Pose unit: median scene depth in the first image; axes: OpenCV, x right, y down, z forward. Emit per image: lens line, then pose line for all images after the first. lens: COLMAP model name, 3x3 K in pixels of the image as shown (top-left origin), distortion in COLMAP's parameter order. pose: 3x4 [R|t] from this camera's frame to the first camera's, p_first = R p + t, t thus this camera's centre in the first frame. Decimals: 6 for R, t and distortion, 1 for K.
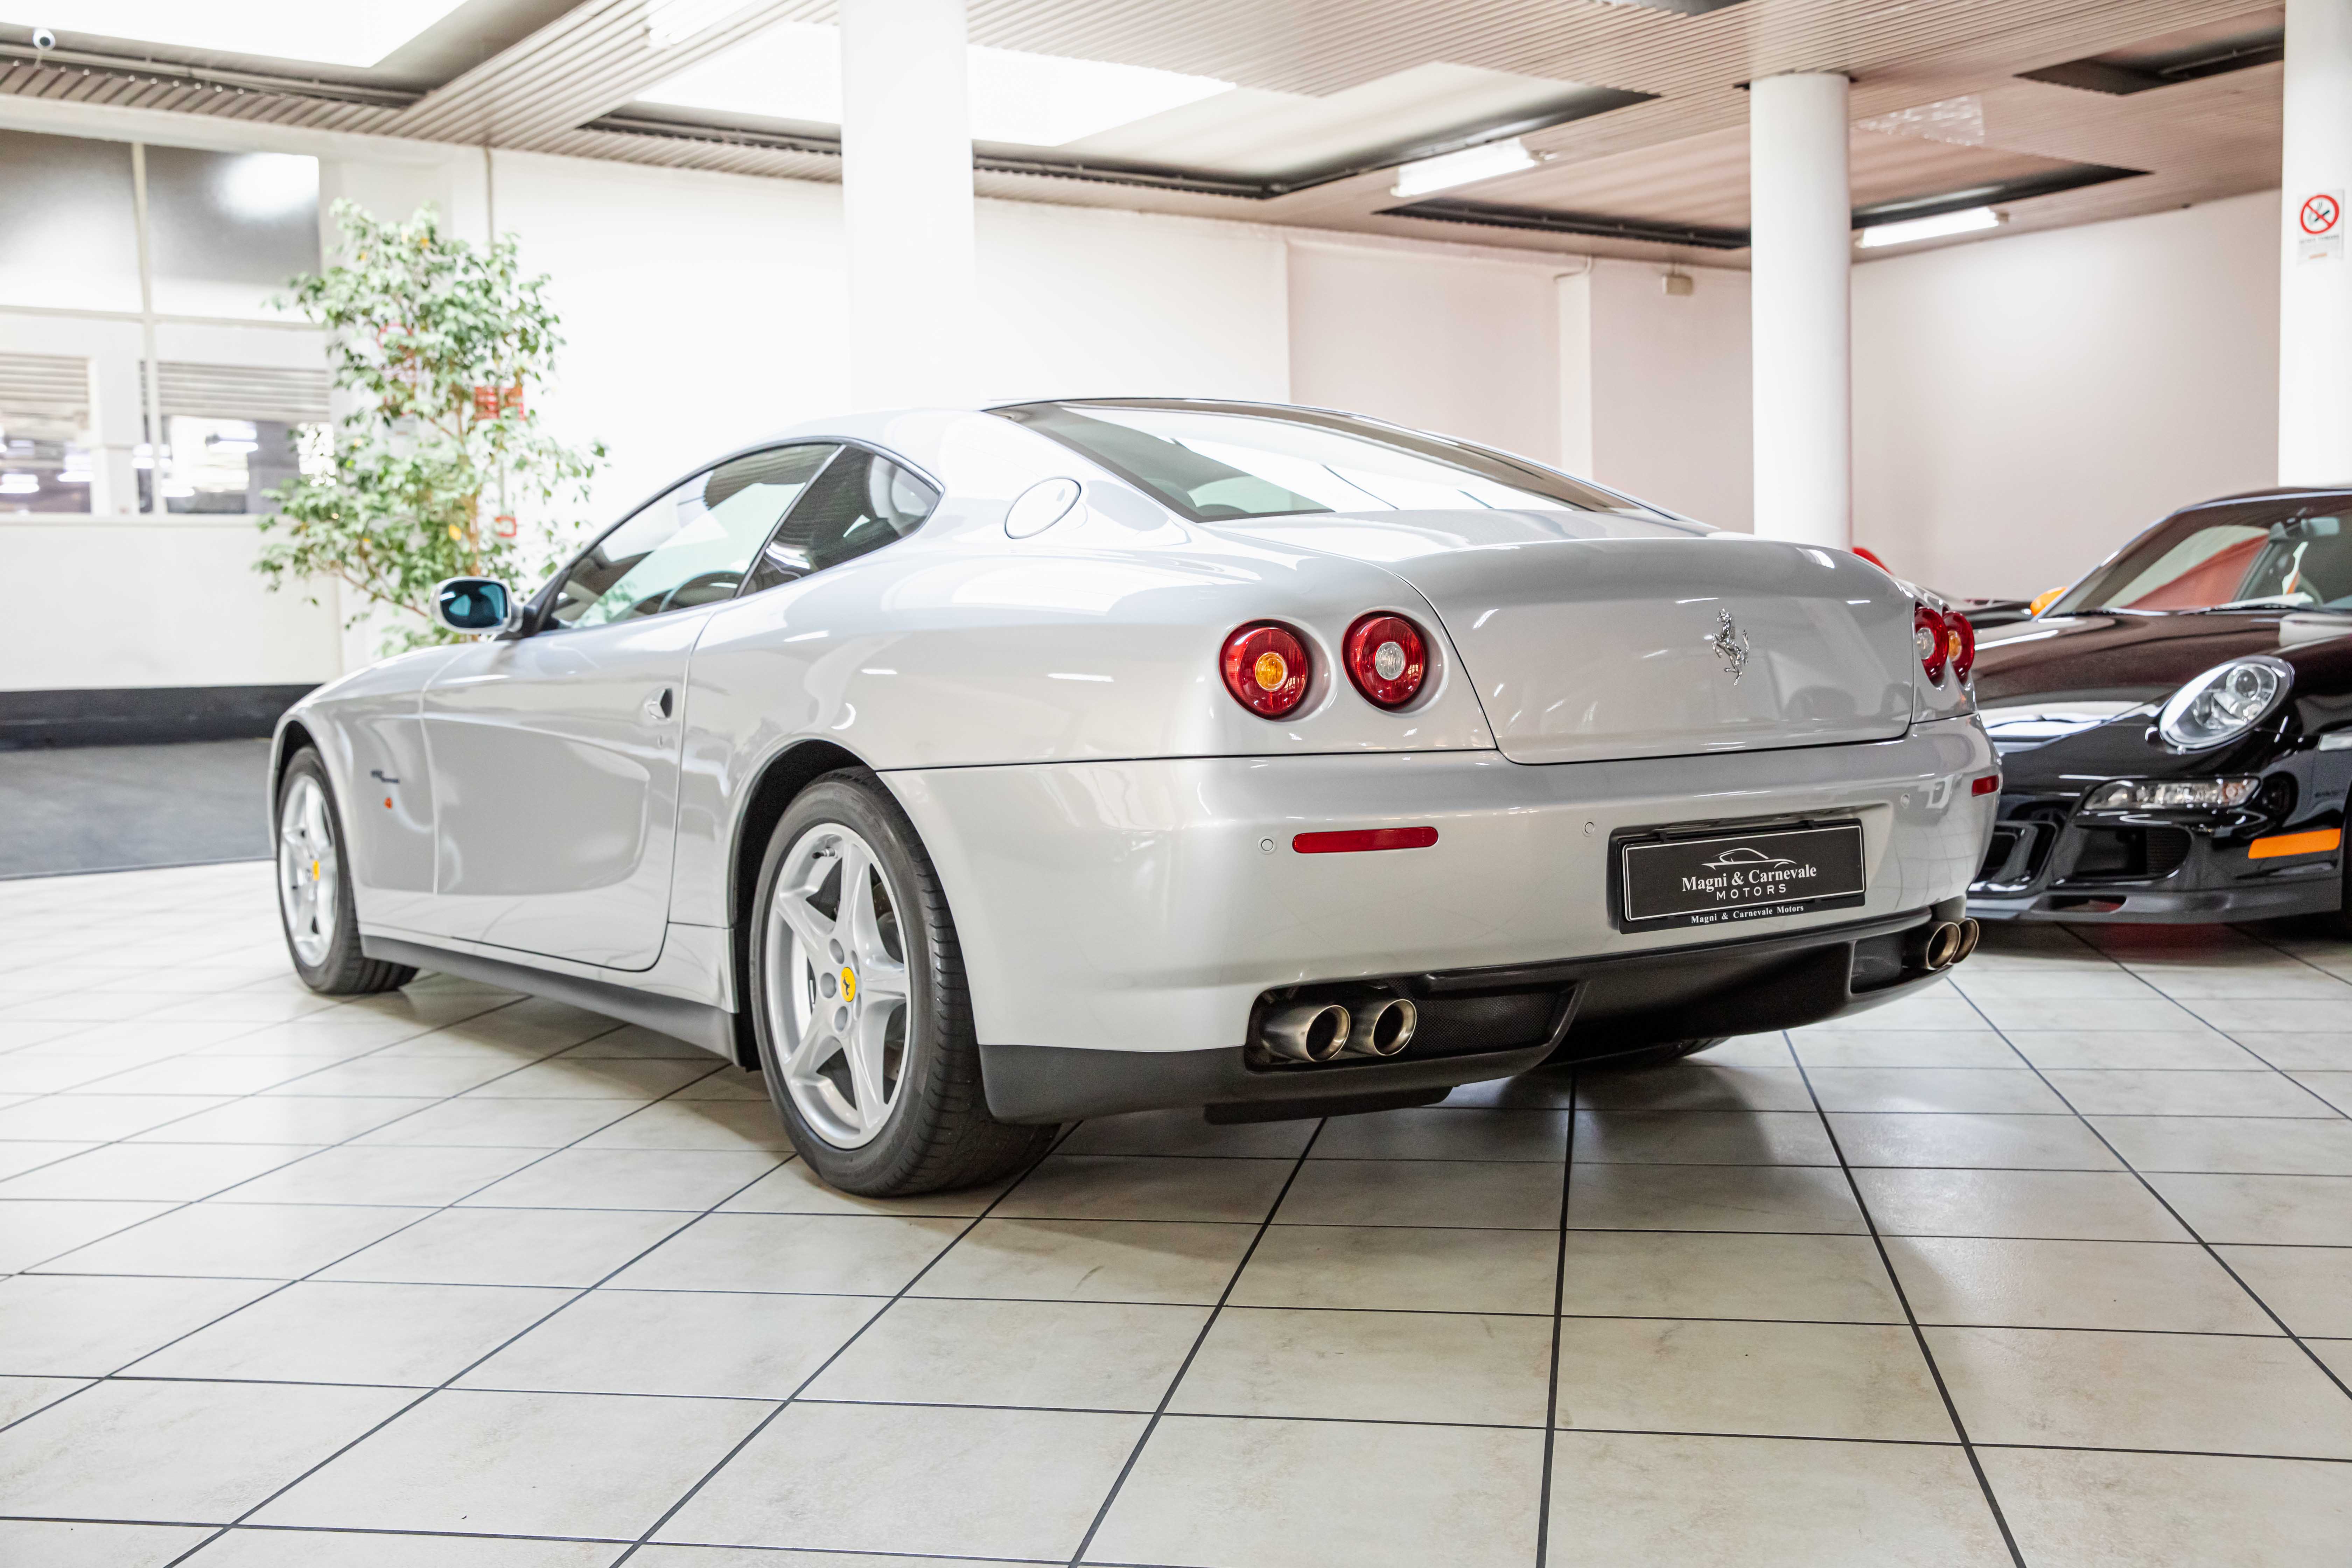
lens RADIAL K [[2429.3, 0, 1179.7], [0, 2429.3, 724.9], [0, 0, 1]] dist [-0.063470, -0.005204]
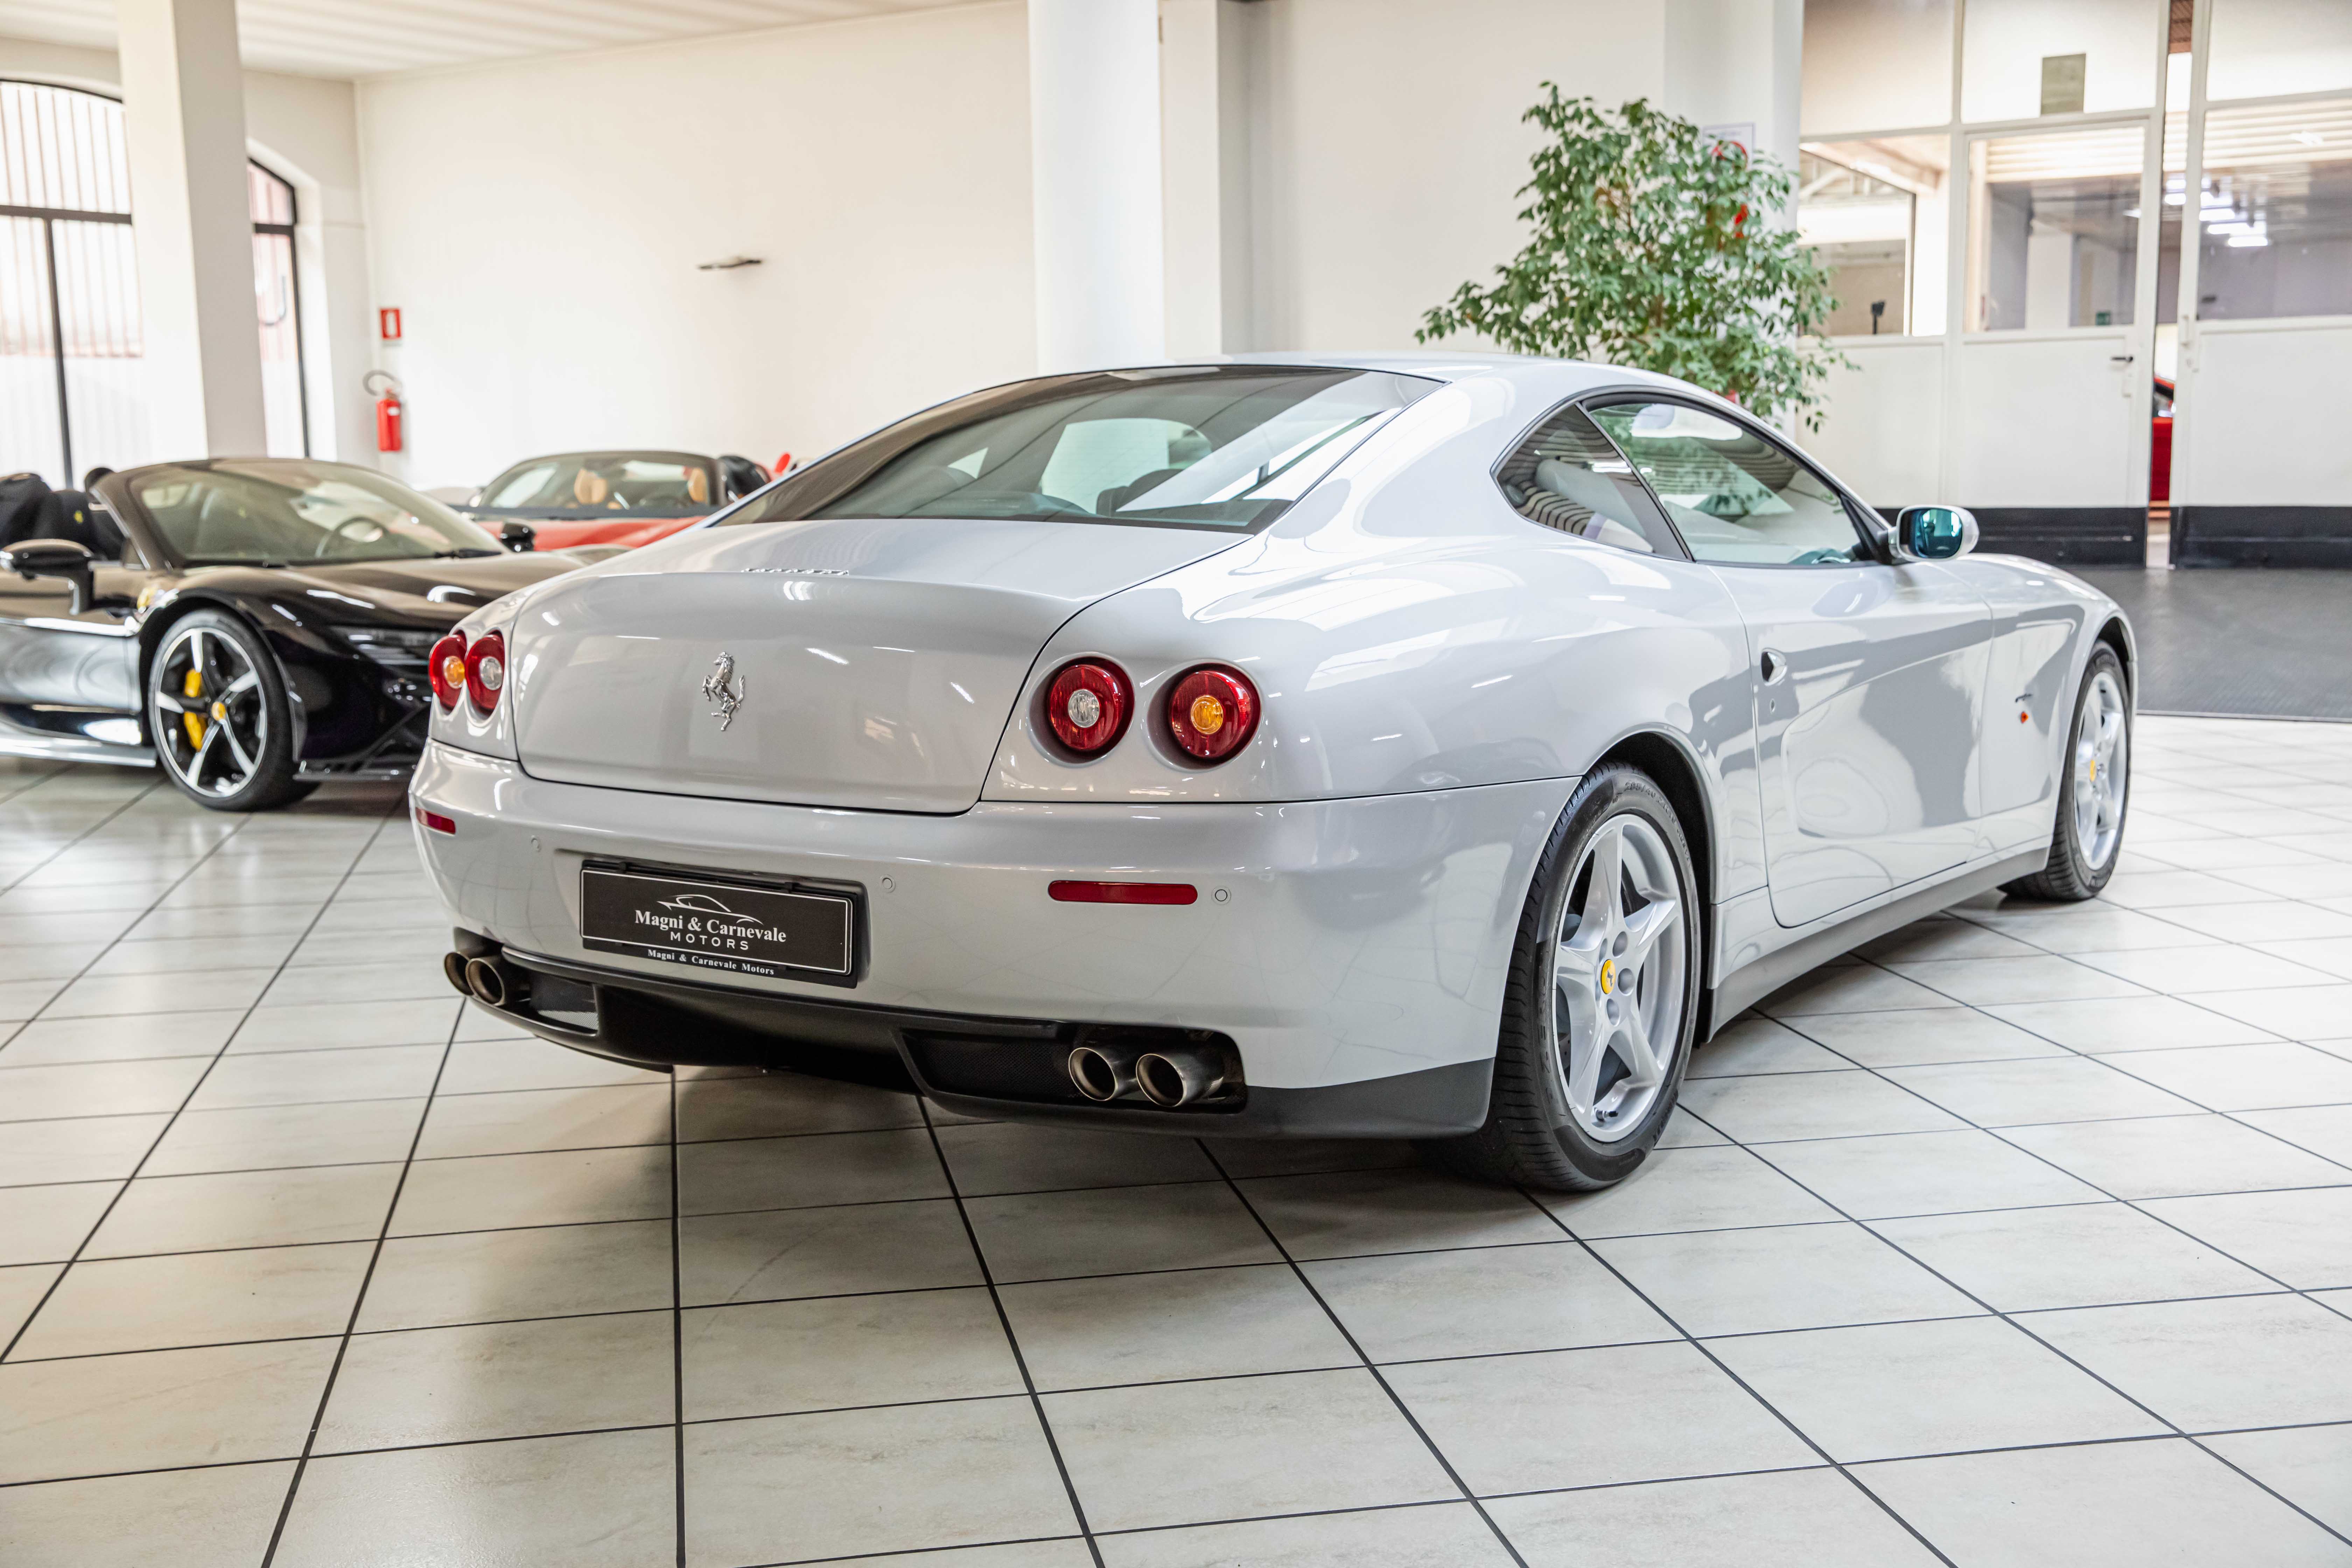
lens RADIAL K [[2664.2, 0, 1176.0], [0, 2664.2, 784.0], [0, 0, 1]] dist [-0.020787, 0.289265]
pose [[0.358675, 0.142525, -0.922518, 1.300460], [-0.029557, 0.989513, 0.141384, -0.153587], [0.932995, -0.023444, 0.359126, 0.793203]]
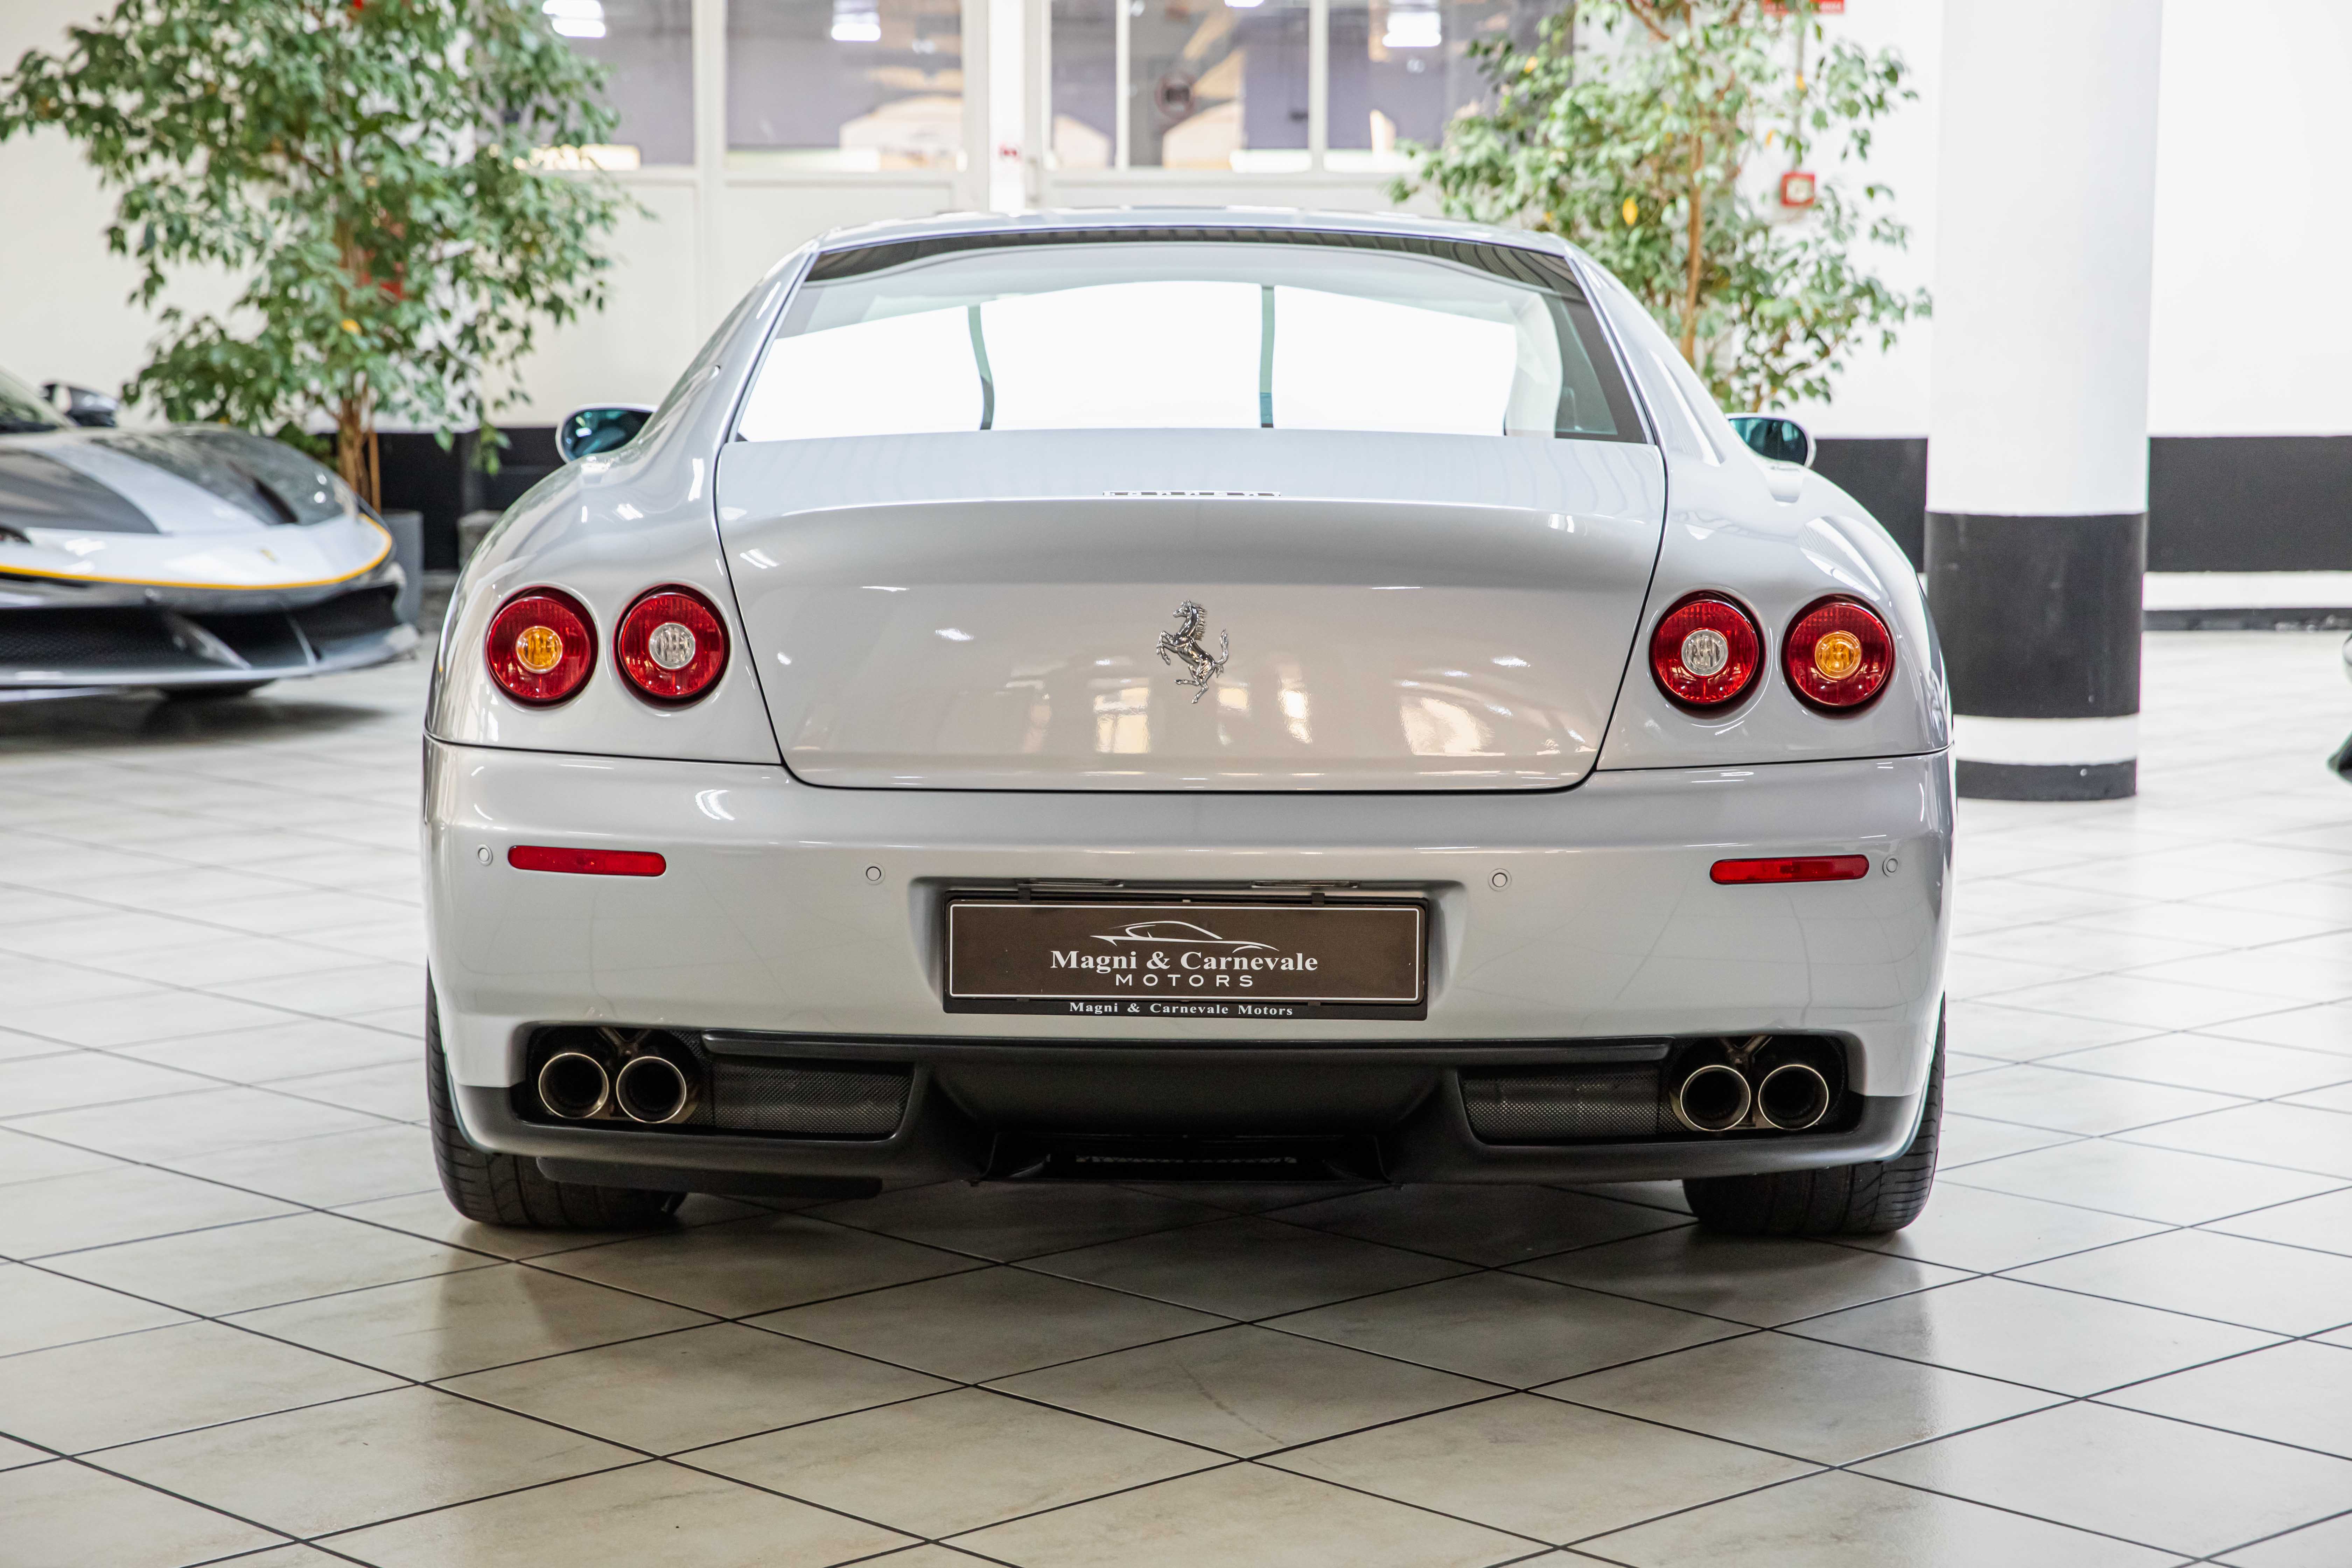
lens RADIAL K [[4500.9, 0, 1176.0], [0, 4500.9, 784.0], [0, 0, 1]] dist [0.239620, -0.053419]
pose [[0.810943, 0.092148, -0.577823, 1.038717], [-0.046463, 0.994544, 0.093397, -0.122100], [0.583277, -0.048892, 0.810800, -0.129241]]
